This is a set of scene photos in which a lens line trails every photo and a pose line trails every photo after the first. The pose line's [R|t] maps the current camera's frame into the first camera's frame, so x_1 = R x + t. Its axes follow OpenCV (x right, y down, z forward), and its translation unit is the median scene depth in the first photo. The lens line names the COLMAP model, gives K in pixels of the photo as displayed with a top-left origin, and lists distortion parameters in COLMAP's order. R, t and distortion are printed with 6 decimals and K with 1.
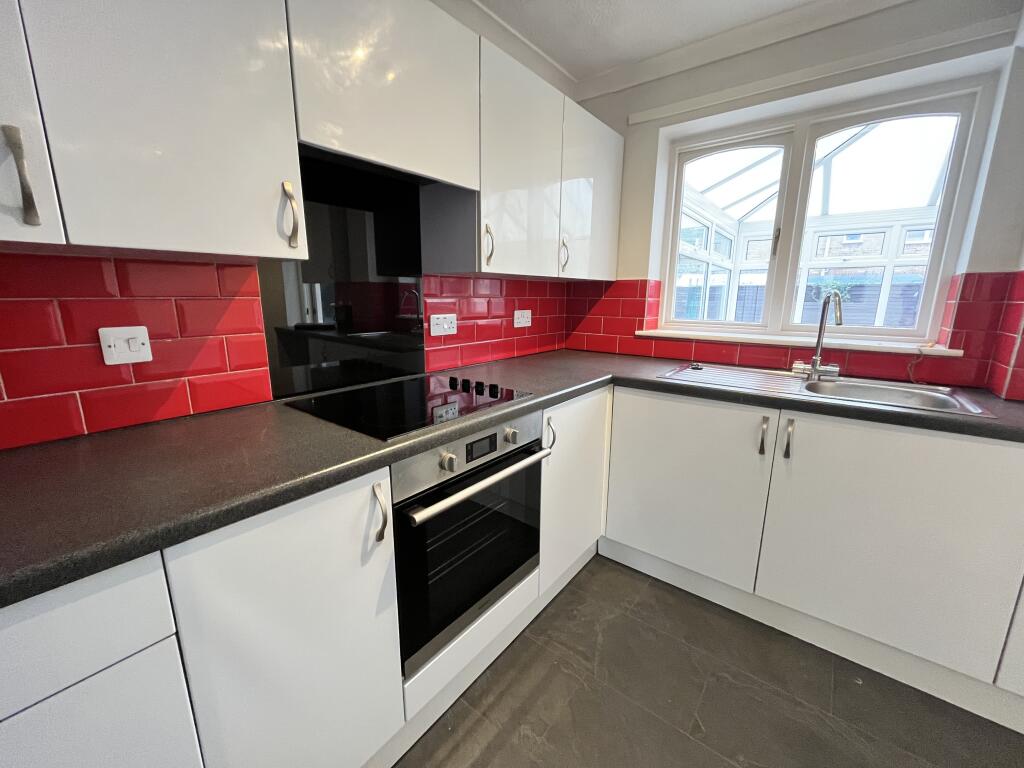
lens RADIAL K [[414.7, 0, 507.0], [0, 414.7, 385.2], [0, 0, 1]] dist [-0.002586, 0.000282]
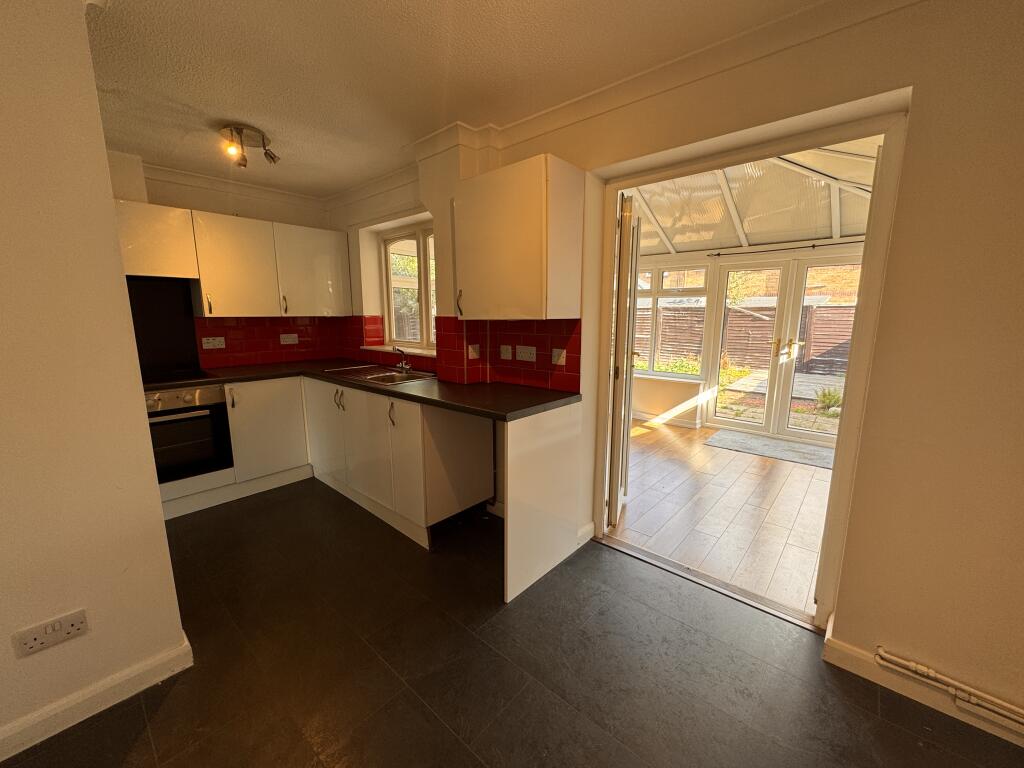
lens RADIAL K [[409.1, 0, 506.4], [0, 409.1, 386.1], [0, 0, 1]] dist [-0.000649, 0.000186]
pose [[0.998170, 0.006041, -0.060173, 1.462200], [-0.008237, 0.999306, -0.036315, 0.116266], [0.059912, 0.036744, 0.997527, -0.841395]]
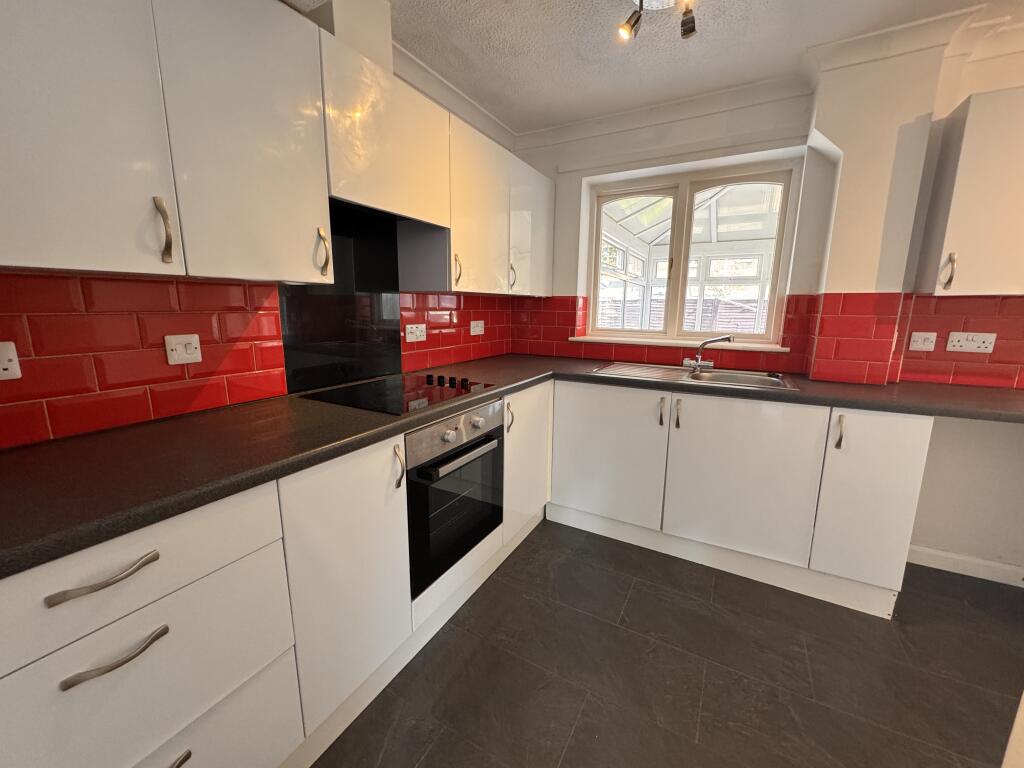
lens RADIAL K [[409.1, 0, 513.7], [0, 409.1, 384.2], [0, 0, 1]] dist [-0.000649, 0.000186]
pose [[0.985654, -0.026858, 0.166626, -0.083314], [0.030743, 0.999311, -0.020778, 0.040588], [-0.165953, 0.025602, 0.985801, -0.239632]]
